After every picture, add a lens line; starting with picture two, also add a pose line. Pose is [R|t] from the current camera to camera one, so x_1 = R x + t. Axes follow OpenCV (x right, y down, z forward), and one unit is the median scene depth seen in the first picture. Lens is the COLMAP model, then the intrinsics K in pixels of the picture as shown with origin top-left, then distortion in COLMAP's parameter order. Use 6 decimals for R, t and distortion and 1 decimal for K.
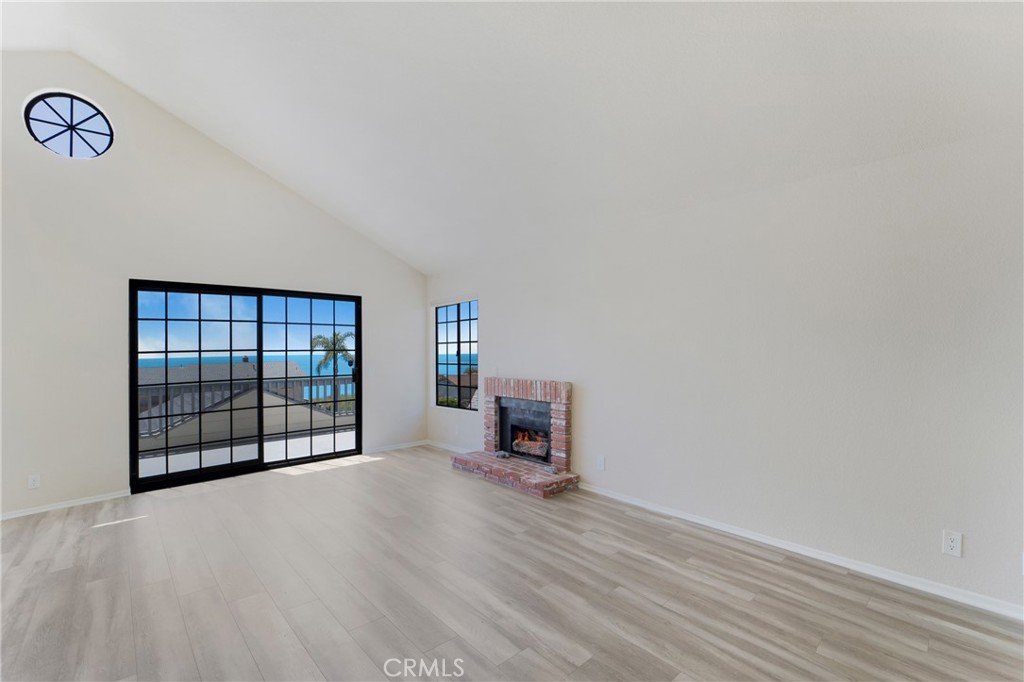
lens RADIAL K [[461.8, 0, 494.3], [0, 461.8, 339.7], [0, 0, 1]] dist [0.020786, -0.000486]
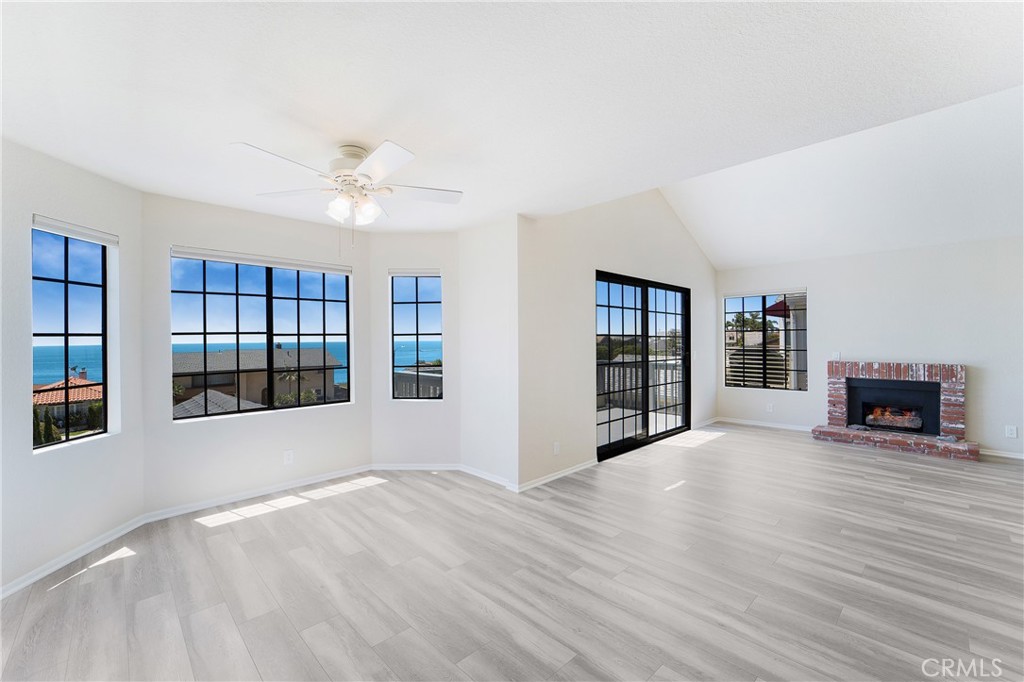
lens RADIAL K [[414.9, 0, 509.3], [0, 414.9, 334.1], [0, 0, 1]] dist [-0.000964, 0.000623]
pose [[0.997376, 0.012194, 0.071354, -0.927236], [-0.013066, 0.999845, 0.011764, 0.012686], [-0.071200, -0.012666, 0.997382, 0.024465]]
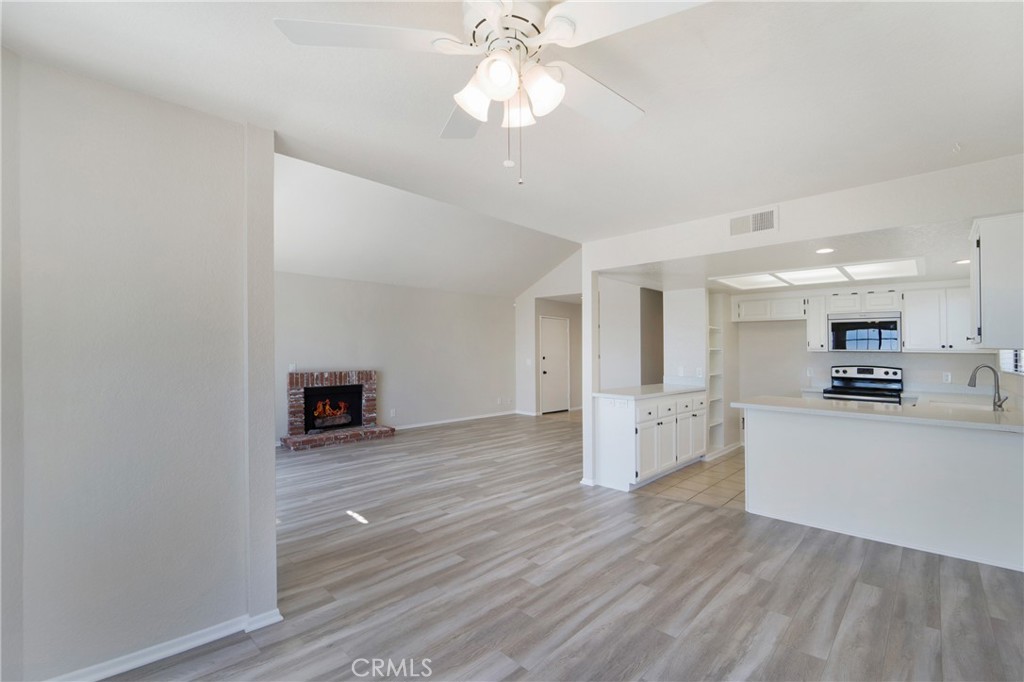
lens RADIAL K [[475.2, 0, 552.6], [0, 475.2, 343.2], [0, 0, 1]] dist [-0.017685, -0.001206]
pose [[-0.158003, 0.029262, 0.987005, -1.369697], [-0.026060, 0.999089, -0.033792, 0.030005], [-0.987095, -0.031060, -0.157097, 0.555613]]
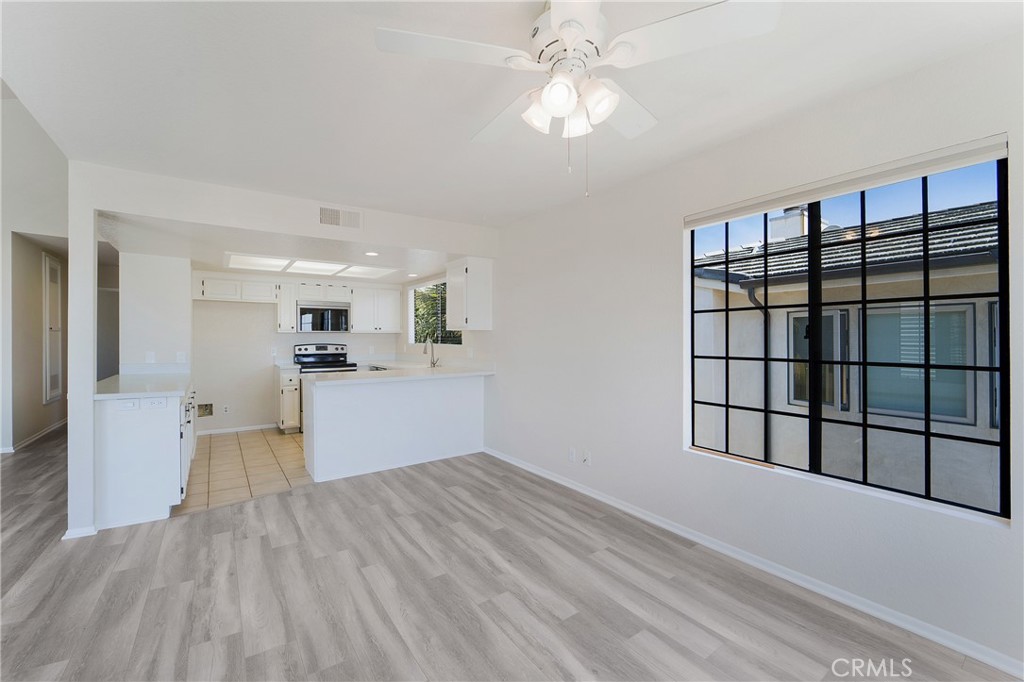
lens RADIAL K [[426.5, 0, 511.3], [0, 426.5, 317.8], [0, 0, 1]] dist [-0.002918, -0.000456]
pose [[-0.995196, 0.027435, 0.093975, -1.067289], [0.022563, 0.998365, -0.052517, 0.028190], [-0.095262, -0.050145, -0.994188, 0.844900]]
